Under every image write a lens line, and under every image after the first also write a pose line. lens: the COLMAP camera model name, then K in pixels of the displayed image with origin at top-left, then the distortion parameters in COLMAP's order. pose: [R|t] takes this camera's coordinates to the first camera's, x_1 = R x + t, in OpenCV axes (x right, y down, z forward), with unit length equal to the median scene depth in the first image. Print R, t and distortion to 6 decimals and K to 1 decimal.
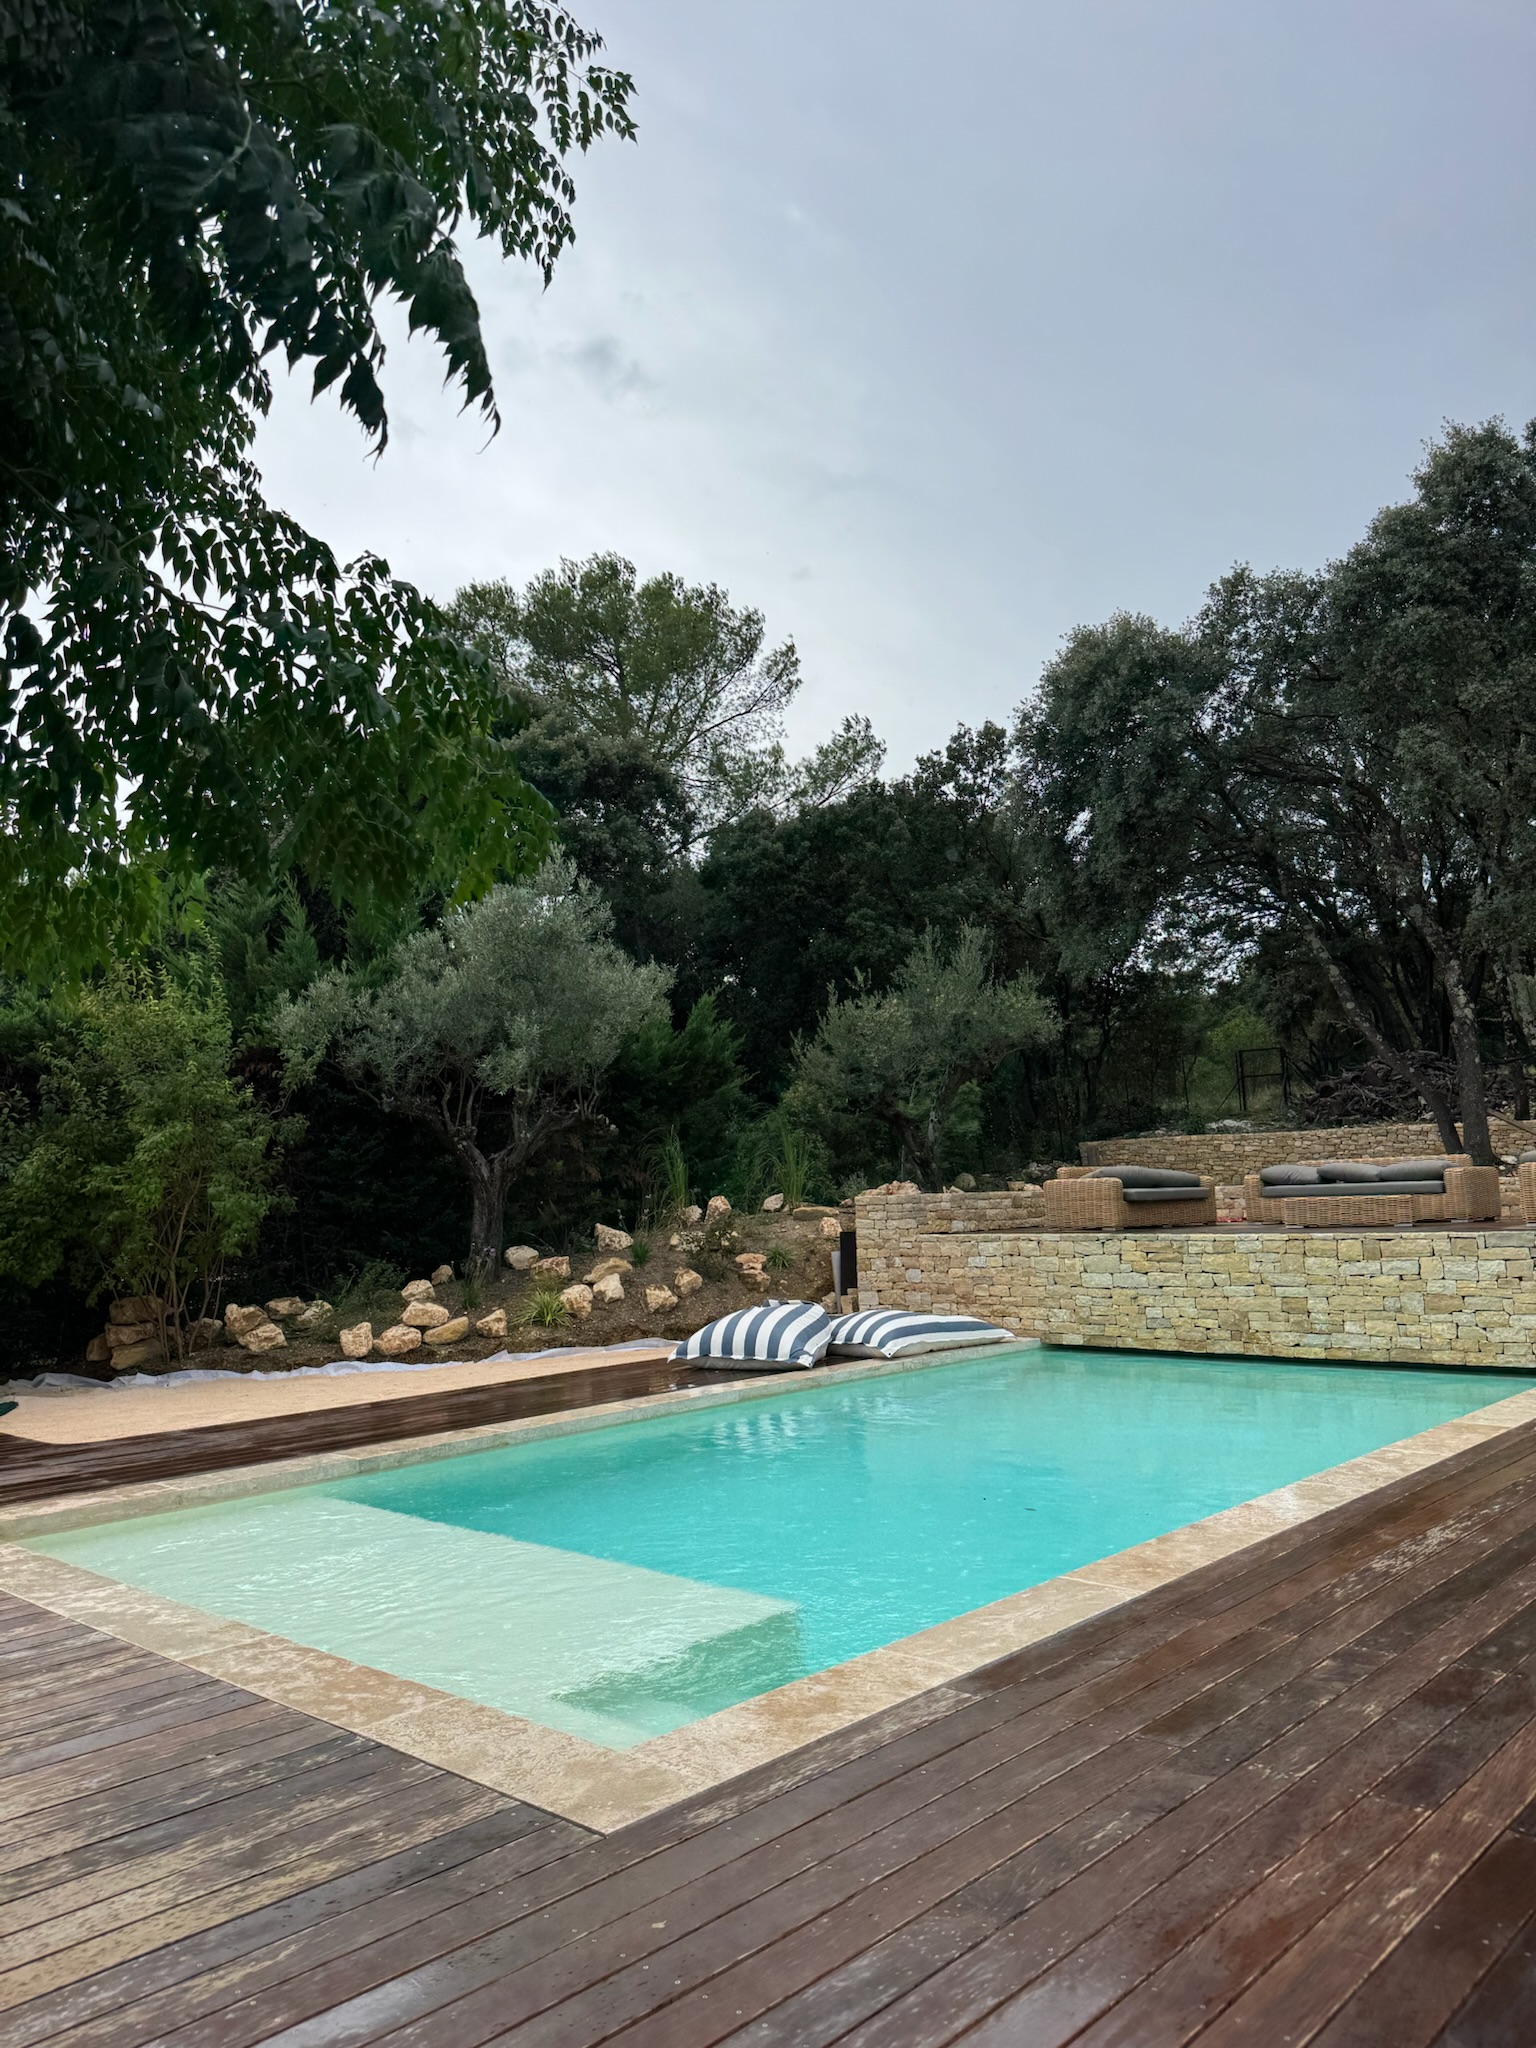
lens RADIAL K [[1416.2, 0, 758.7], [0, 1416.2, 1027.7], [0, 0, 1]] dist [0.160639, -0.286012]
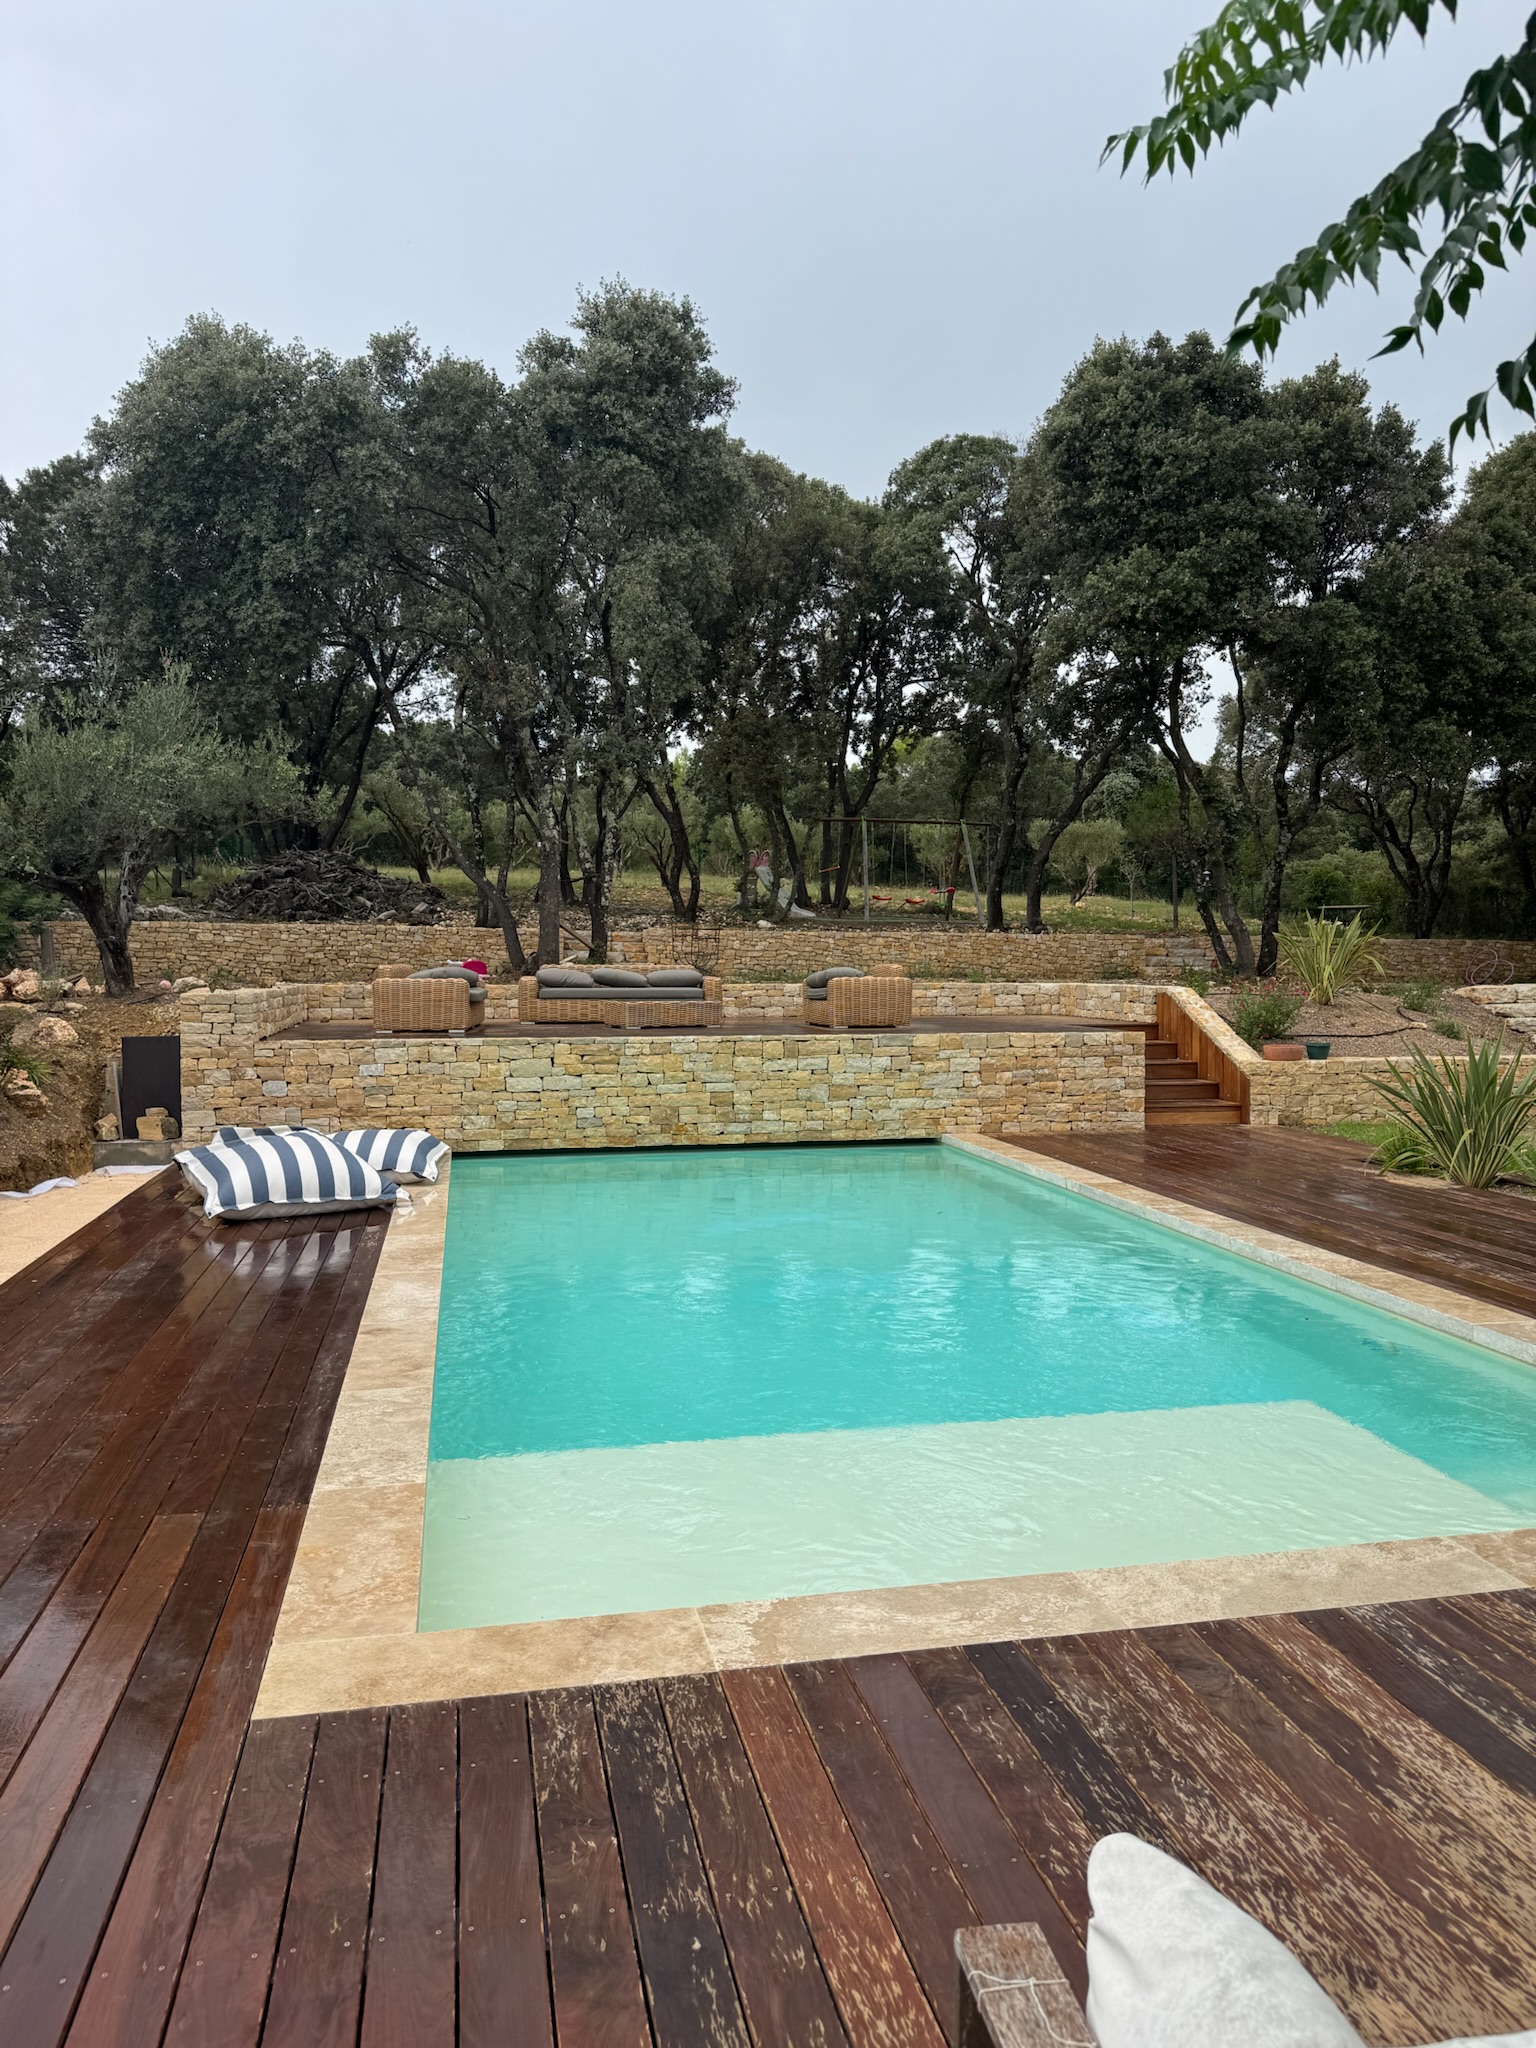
lens RADIAL K [[1414.5, 0, 761.3], [0, 1414.5, 1023.3], [0, 0, 1]] dist [0.175663, -0.327383]
pose [[0.572786, 0.000157, 0.819705, -0.456911], [-0.119260, 0.989375, 0.083146, 0.034362], [-0.810983, -0.145383, 0.566719, 0.319108]]
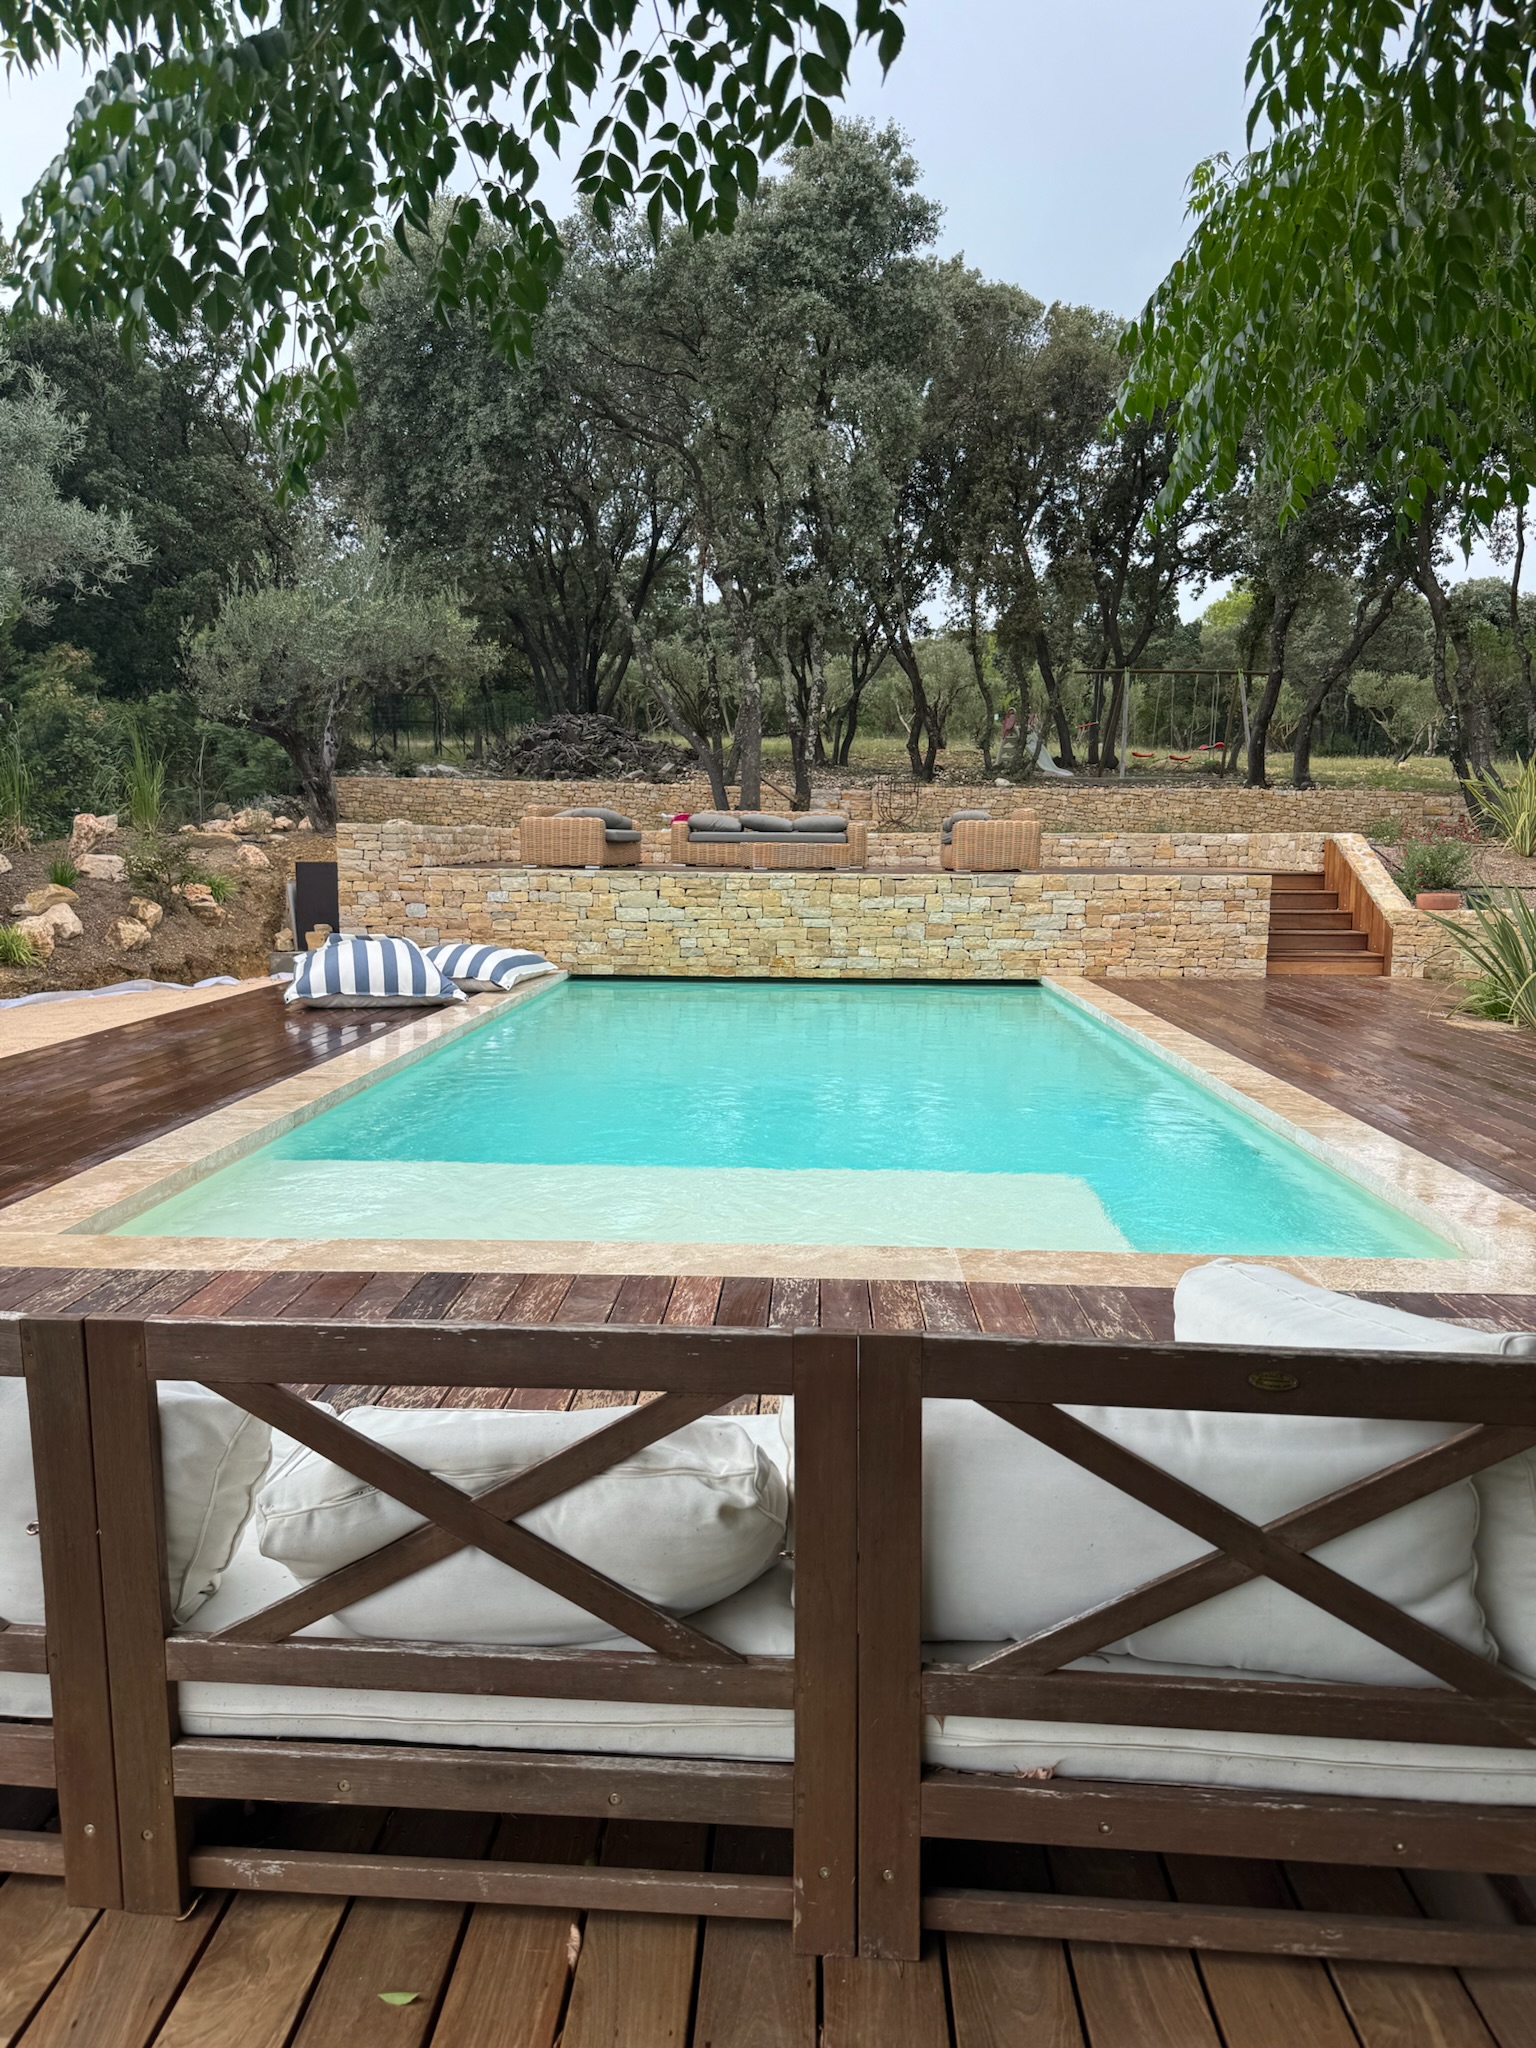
lens RADIAL K [[1418.5, 0, 760.5], [0, 1418.5, 1032.3], [0, 0, 1]] dist [0.145475, -0.233575]
pose [[0.754616, -0.046297, 0.654532, -0.373085], [-0.114778, 0.972815, 0.201139, 0.038825], [-0.646050, -0.226908, 0.728788, 0.155218]]
